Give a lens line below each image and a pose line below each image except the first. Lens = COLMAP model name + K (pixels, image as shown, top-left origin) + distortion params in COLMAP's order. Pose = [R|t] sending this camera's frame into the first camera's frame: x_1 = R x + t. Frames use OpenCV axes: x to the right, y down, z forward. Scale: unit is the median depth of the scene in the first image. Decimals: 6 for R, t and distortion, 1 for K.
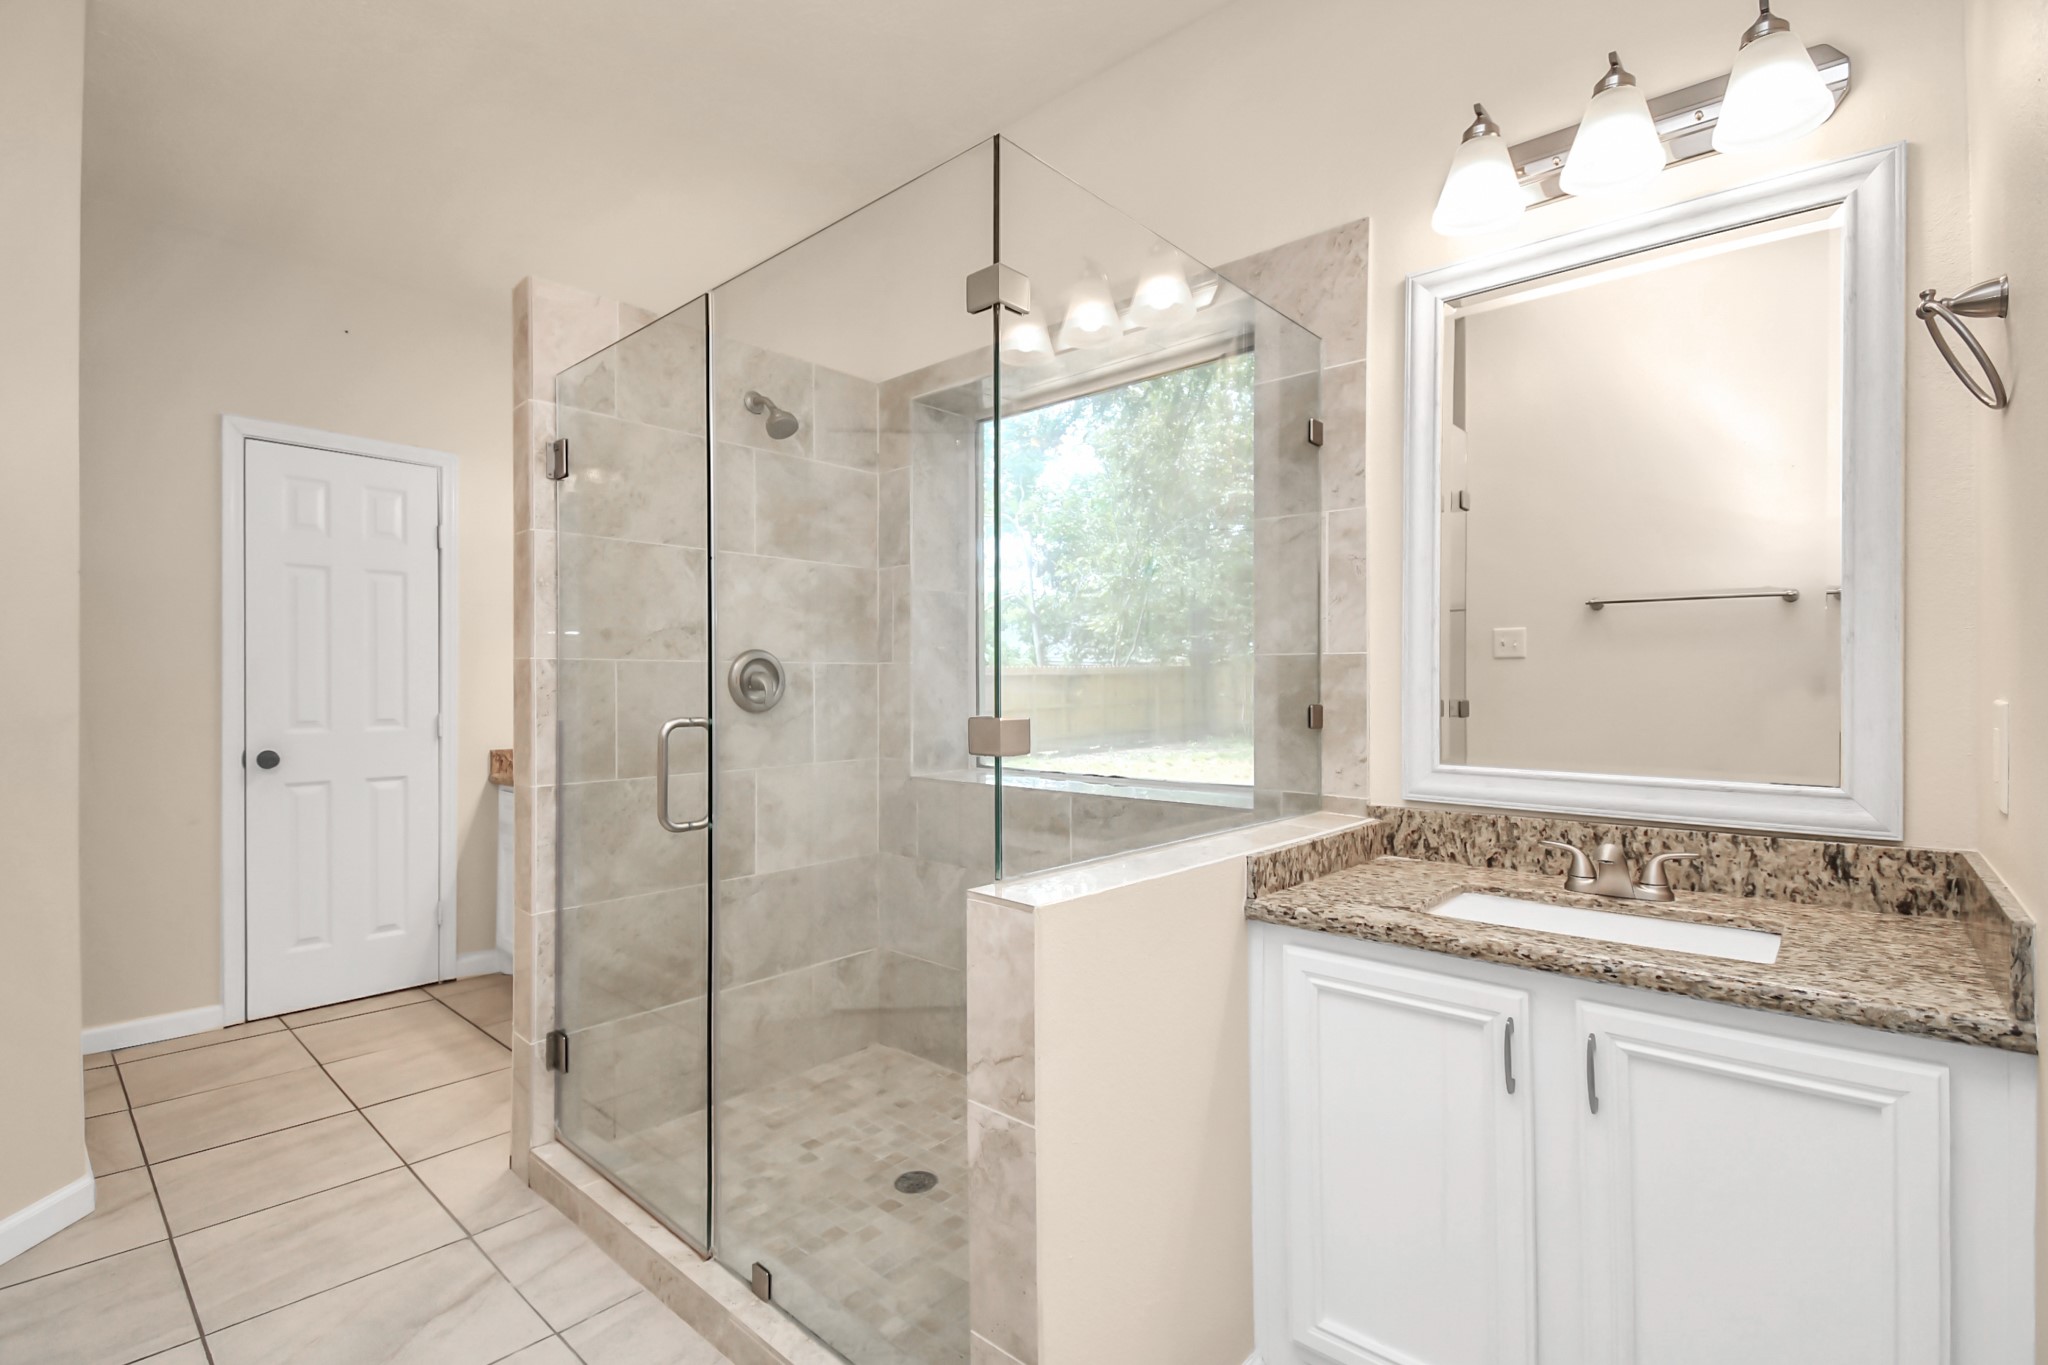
lens RADIAL K [[927.9, 0, 1022.5], [0, 927.9, 688.4], [0, 0, 1]] dist [0.001758, 0.000031]
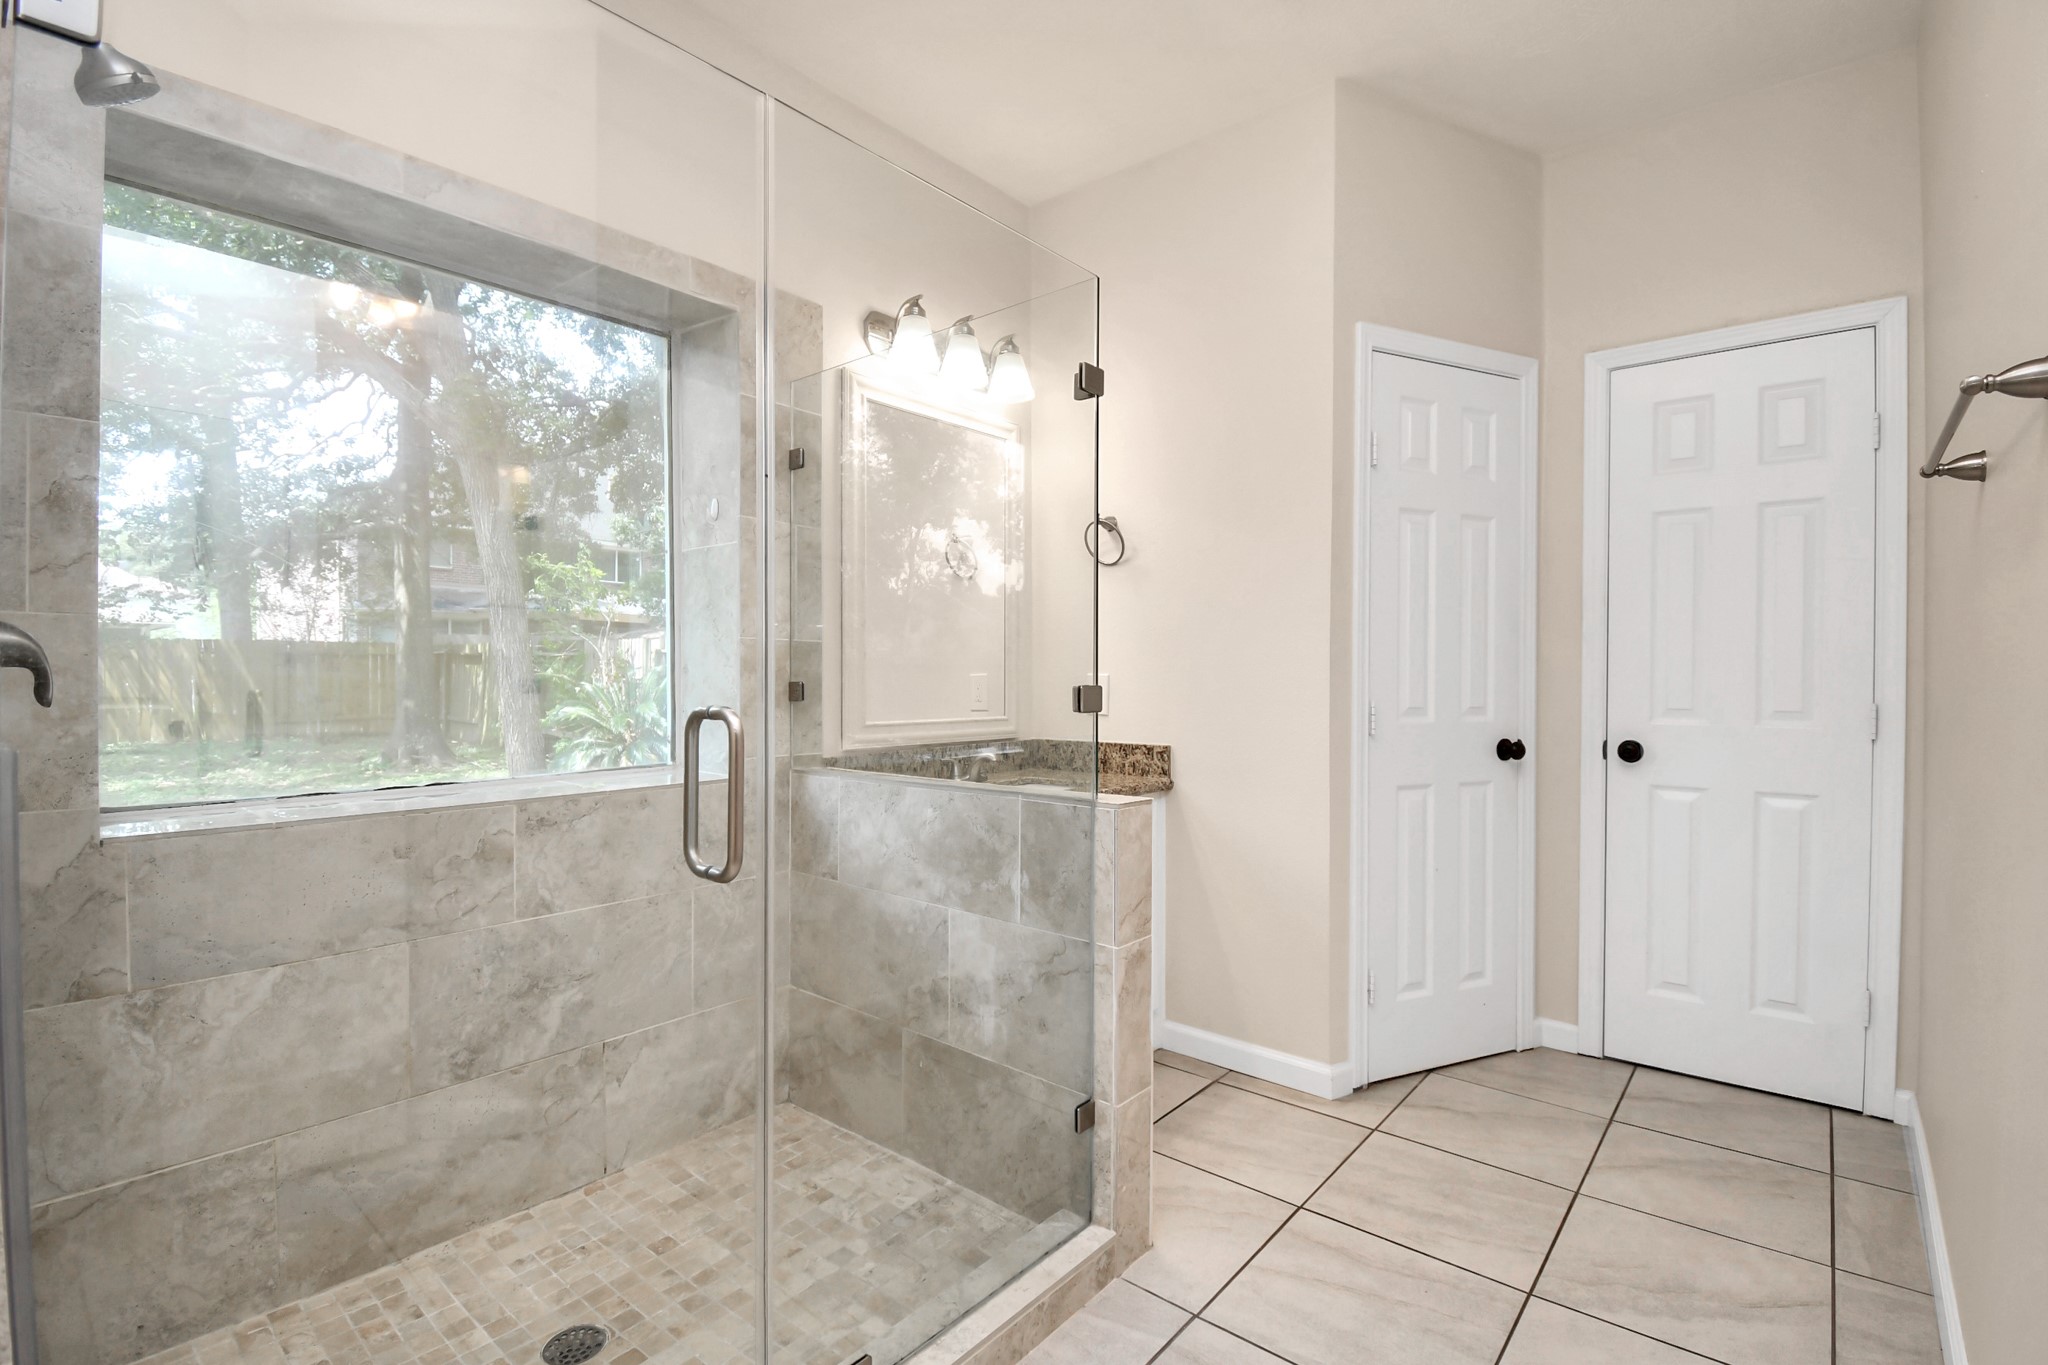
lens RADIAL K [[927.9, 0, 1024.1], [0, 927.9, 680.6], [0, 0, 1]] dist [0.001758, 0.000031]
pose [[-0.026290, -0.010752, 0.999597, -0.943964], [0.002412, 0.999939, 0.010819, 0.004856], [-0.999651, 0.002696, -0.026262, 0.743993]]
